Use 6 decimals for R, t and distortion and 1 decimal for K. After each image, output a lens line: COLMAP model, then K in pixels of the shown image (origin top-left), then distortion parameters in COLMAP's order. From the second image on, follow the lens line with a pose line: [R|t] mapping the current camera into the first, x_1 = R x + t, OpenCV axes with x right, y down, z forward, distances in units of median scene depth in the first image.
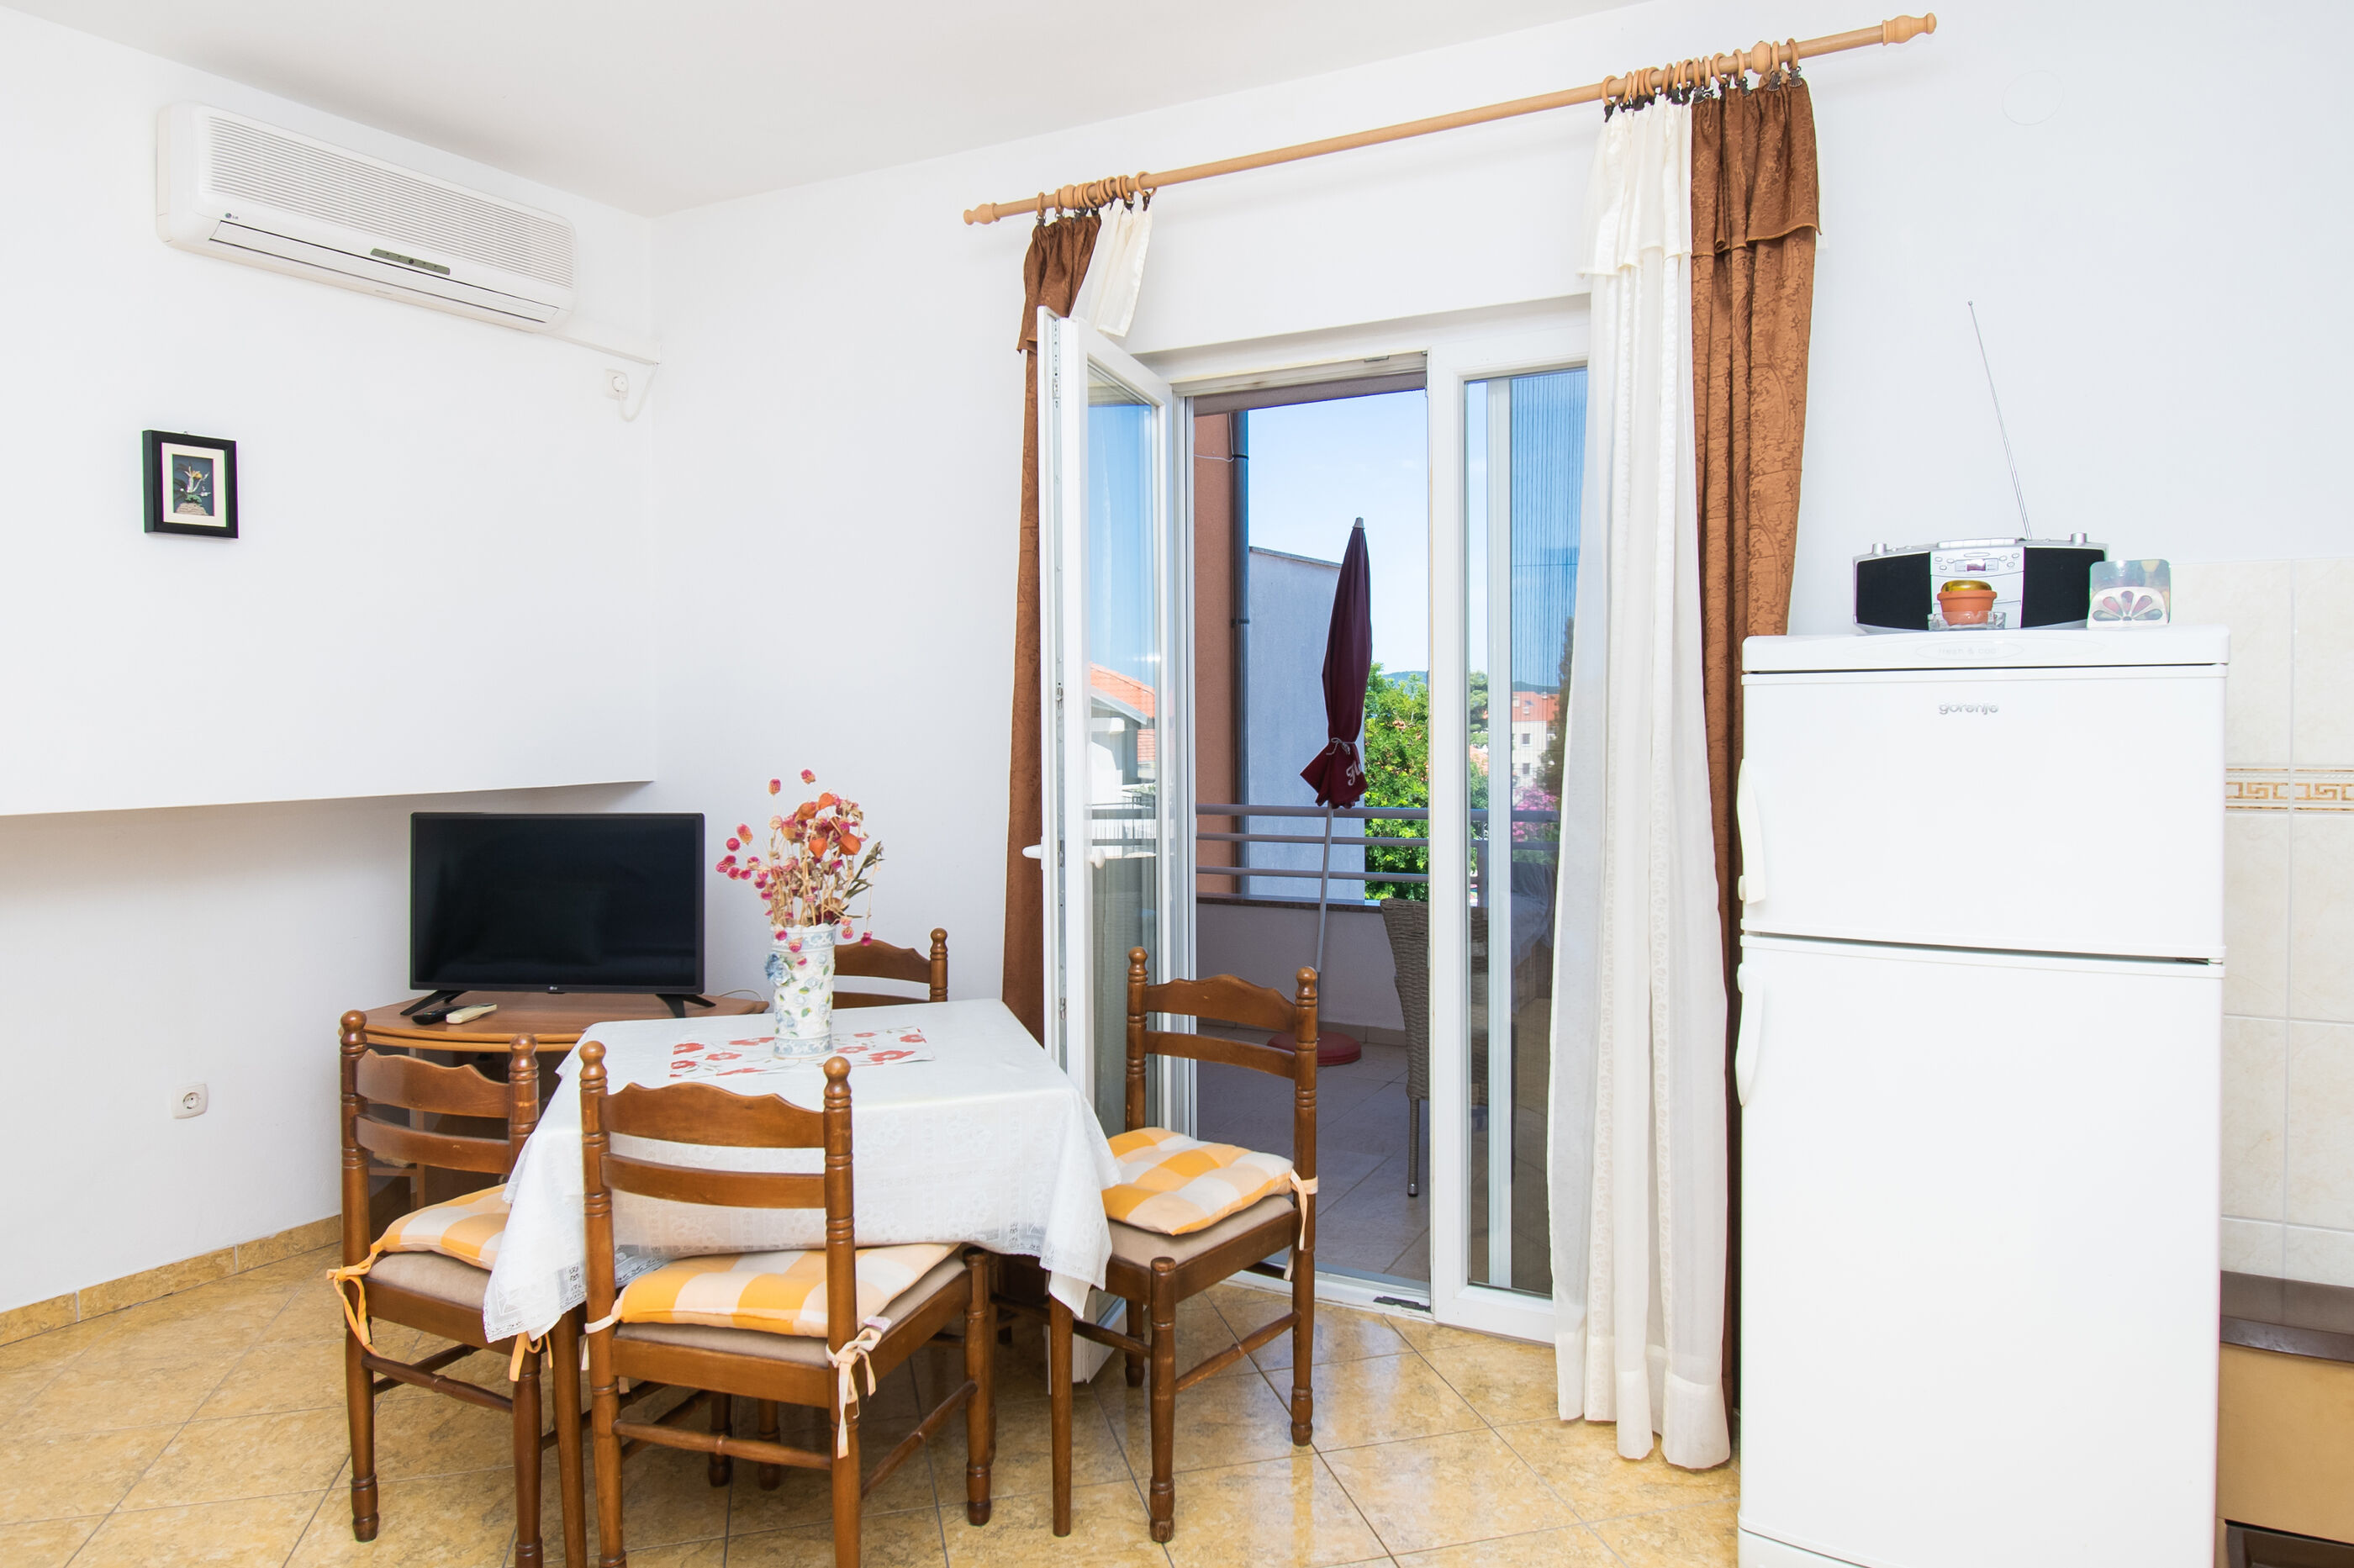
lens RADIAL K [[1440.1, 0, 1254.7], [0, 1440.1, 704.3], [0, 0, 1]] dist [0.001666, -0.010715]
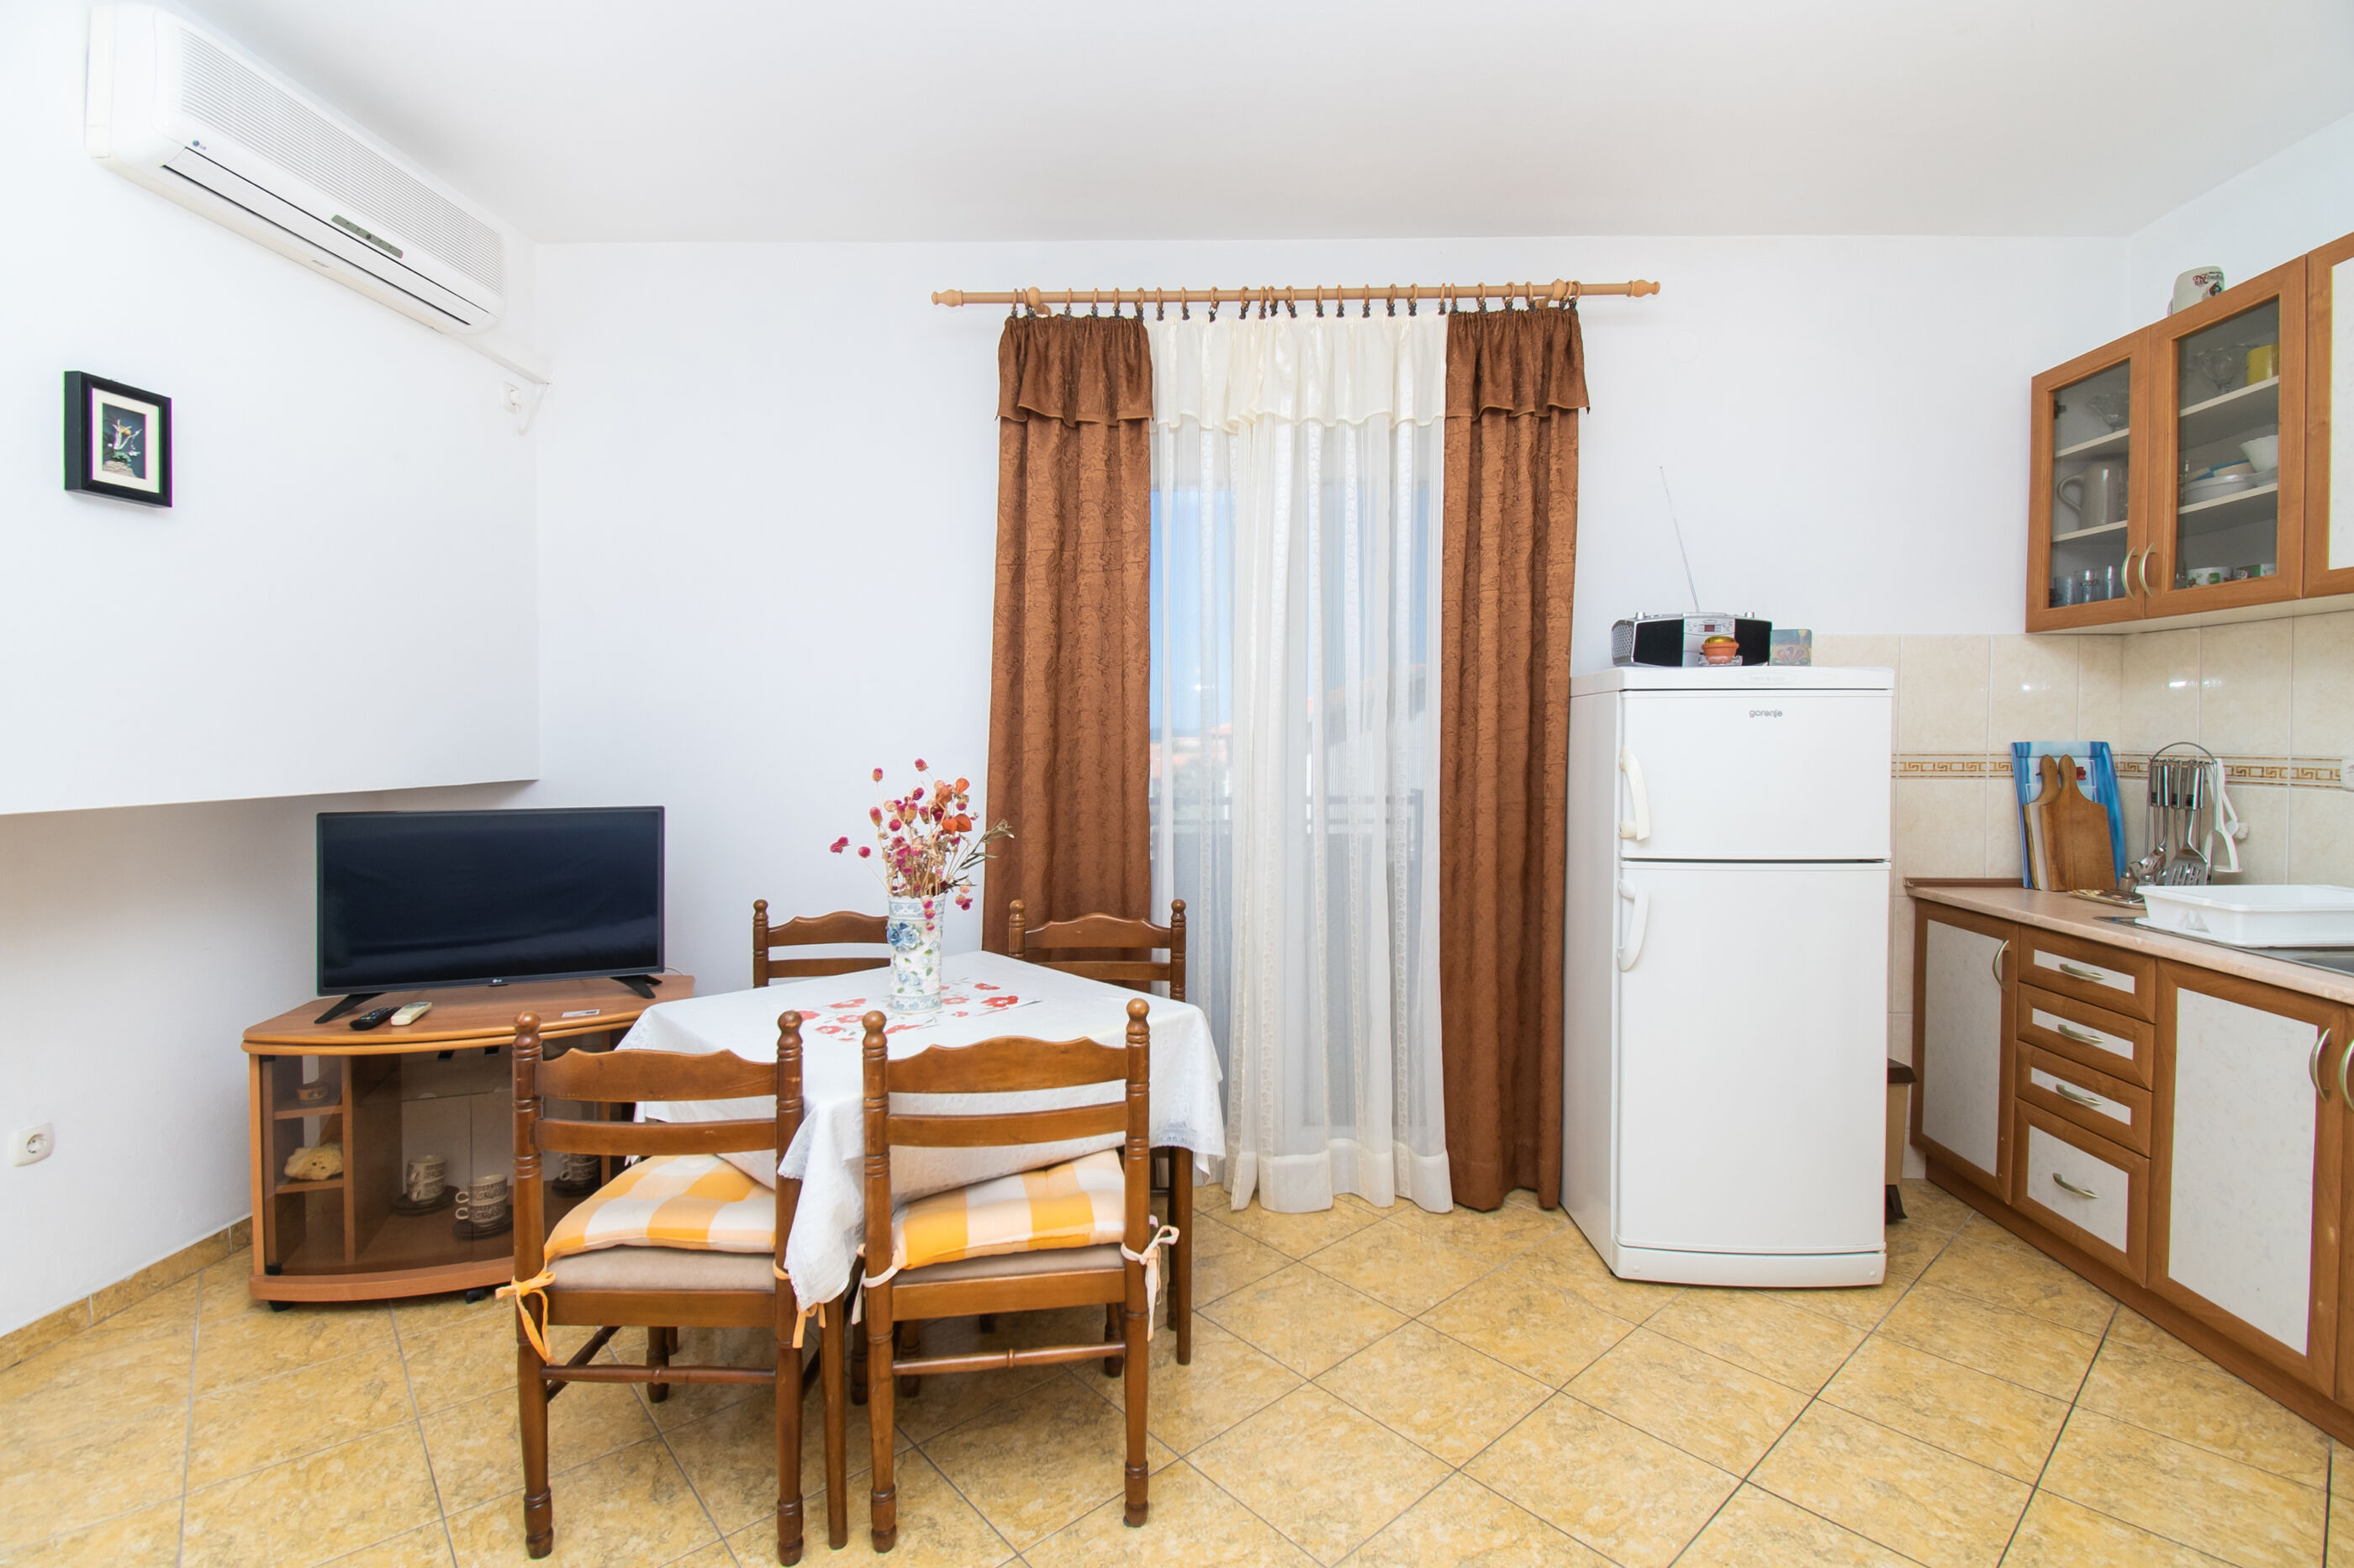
lens RADIAL K [[1017.1, 0, 1146.9], [0, 1017.1, 743.6], [0, 0, 1]] dist [0.003489, -0.011453]
pose [[0.904765, 0.001947, 0.425907, -0.443380], [-0.007405, 0.999910, 0.011160, 0.020709], [-0.425847, -0.013251, 0.904698, 0.179391]]
